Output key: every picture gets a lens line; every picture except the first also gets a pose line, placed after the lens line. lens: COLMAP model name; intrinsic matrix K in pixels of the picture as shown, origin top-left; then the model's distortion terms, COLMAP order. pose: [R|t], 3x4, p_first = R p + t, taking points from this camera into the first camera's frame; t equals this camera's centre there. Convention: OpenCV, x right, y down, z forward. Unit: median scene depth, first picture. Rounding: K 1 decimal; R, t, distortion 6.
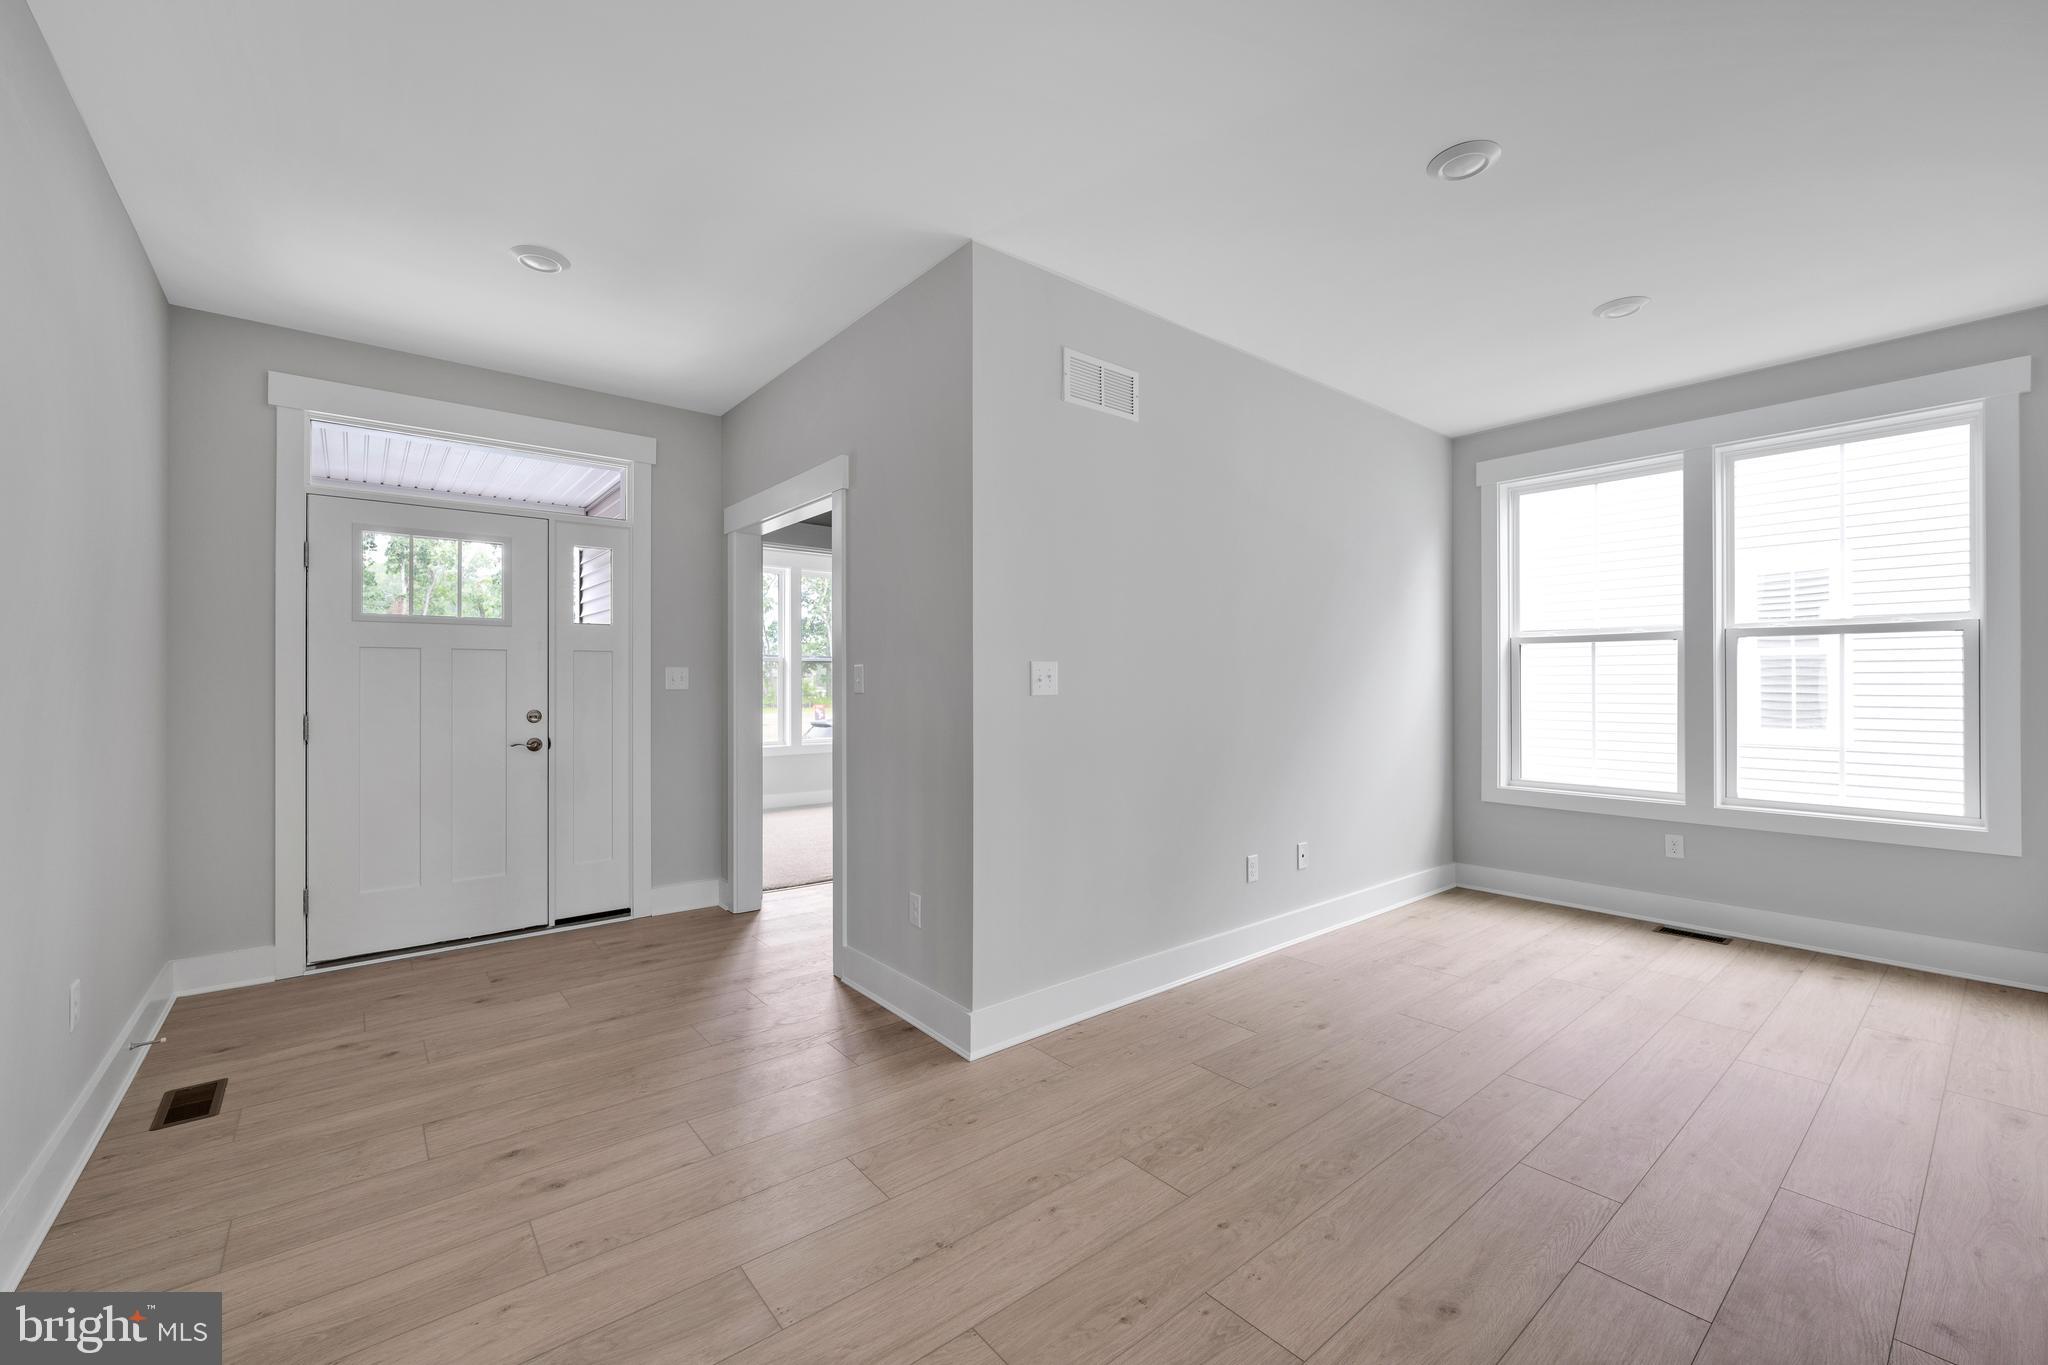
lens RADIAL K [[1082.7, 0, 1013.8], [0, 1082.7, 682.2], [0, 0, 1]] dist [-0.002607, -0.000941]
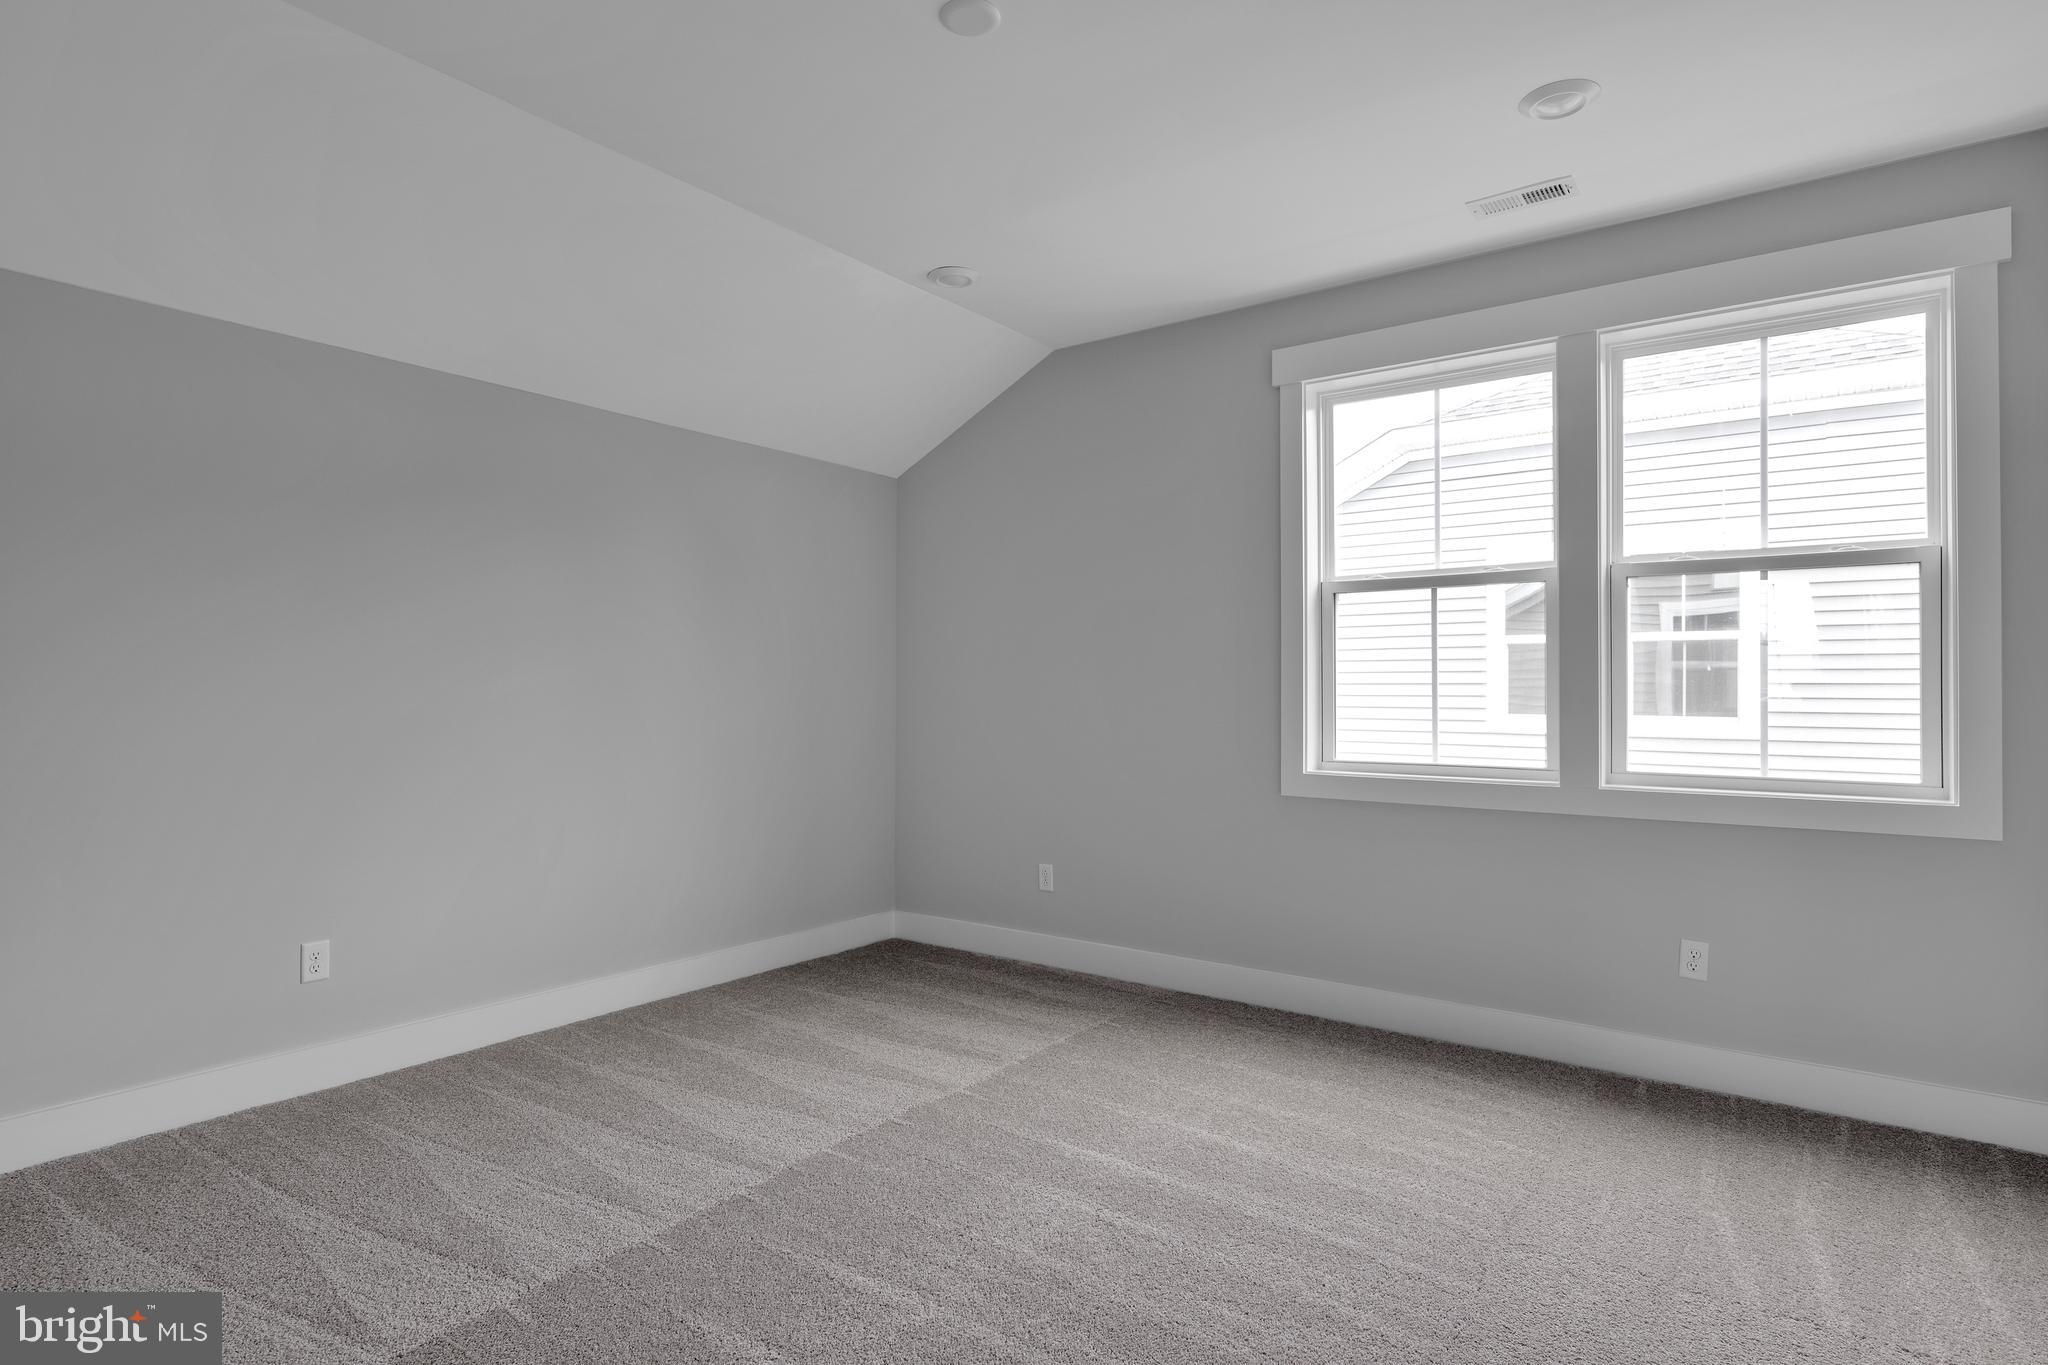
lens RADIAL K [[1082.7, 0, 1013.8], [0, 1082.7, 682.2], [0, 0, 1]] dist [-0.002607, -0.000941]
pose [[0.952294, -0.017364, 0.304686, -0.005033], [0.013621, 0.999803, 0.014406, 0.020858], [-0.304877, -0.009568, 0.952344, 0.378494]]
